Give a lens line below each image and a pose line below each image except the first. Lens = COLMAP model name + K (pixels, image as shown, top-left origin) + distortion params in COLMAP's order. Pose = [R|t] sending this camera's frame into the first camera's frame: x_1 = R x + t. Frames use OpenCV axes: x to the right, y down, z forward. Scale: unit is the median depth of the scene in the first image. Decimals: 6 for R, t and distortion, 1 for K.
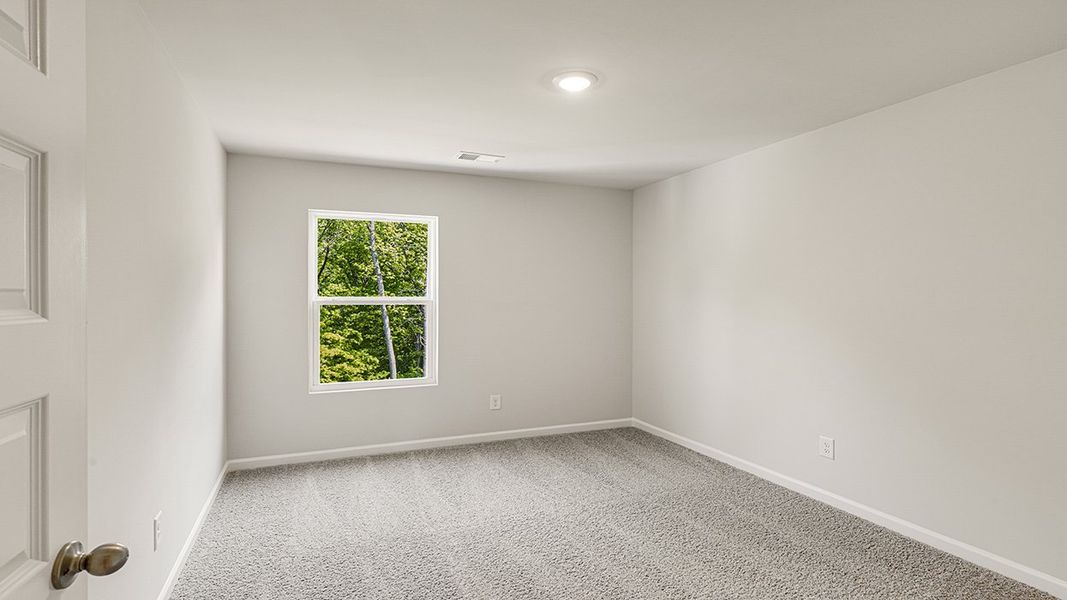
lens RADIAL K [[532.0, 0, 529.1], [0, 532.0, 297.2], [0, 0, 1]] dist [0.019143, -0.000192]
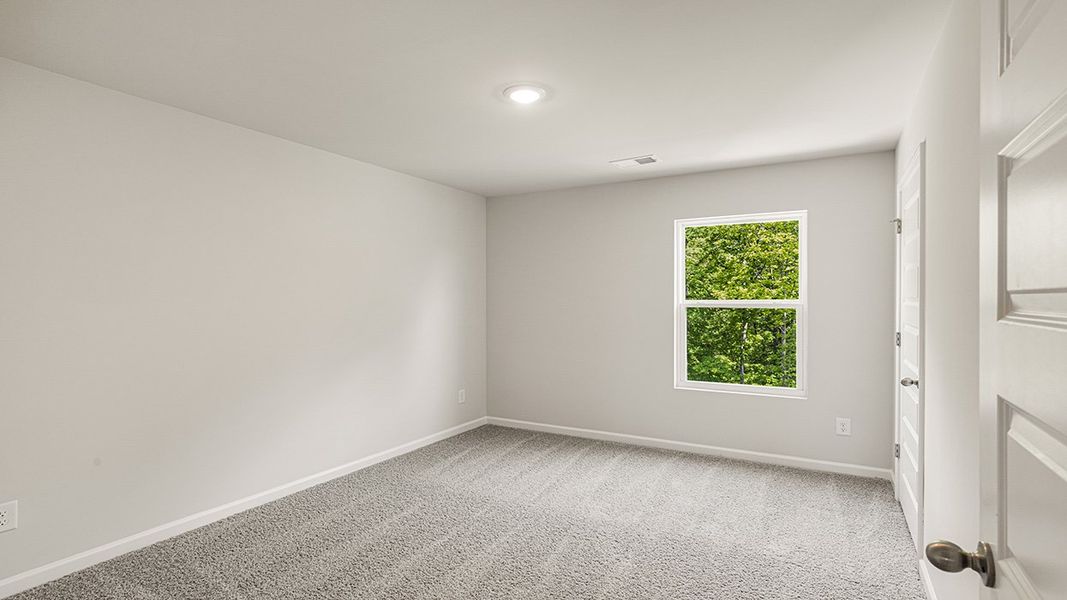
lens RADIAL K [[532.0, 0, 530.1], [0, 532.0, 300.2], [0, 0, 1]] dist [0.019143, -0.000192]
pose [[0.618060, 0.001482, -0.786129, 0.262569], [-0.005608, 0.999981, -0.002523, 0.005148], [0.786111, 0.005968, 0.618057, 0.089705]]
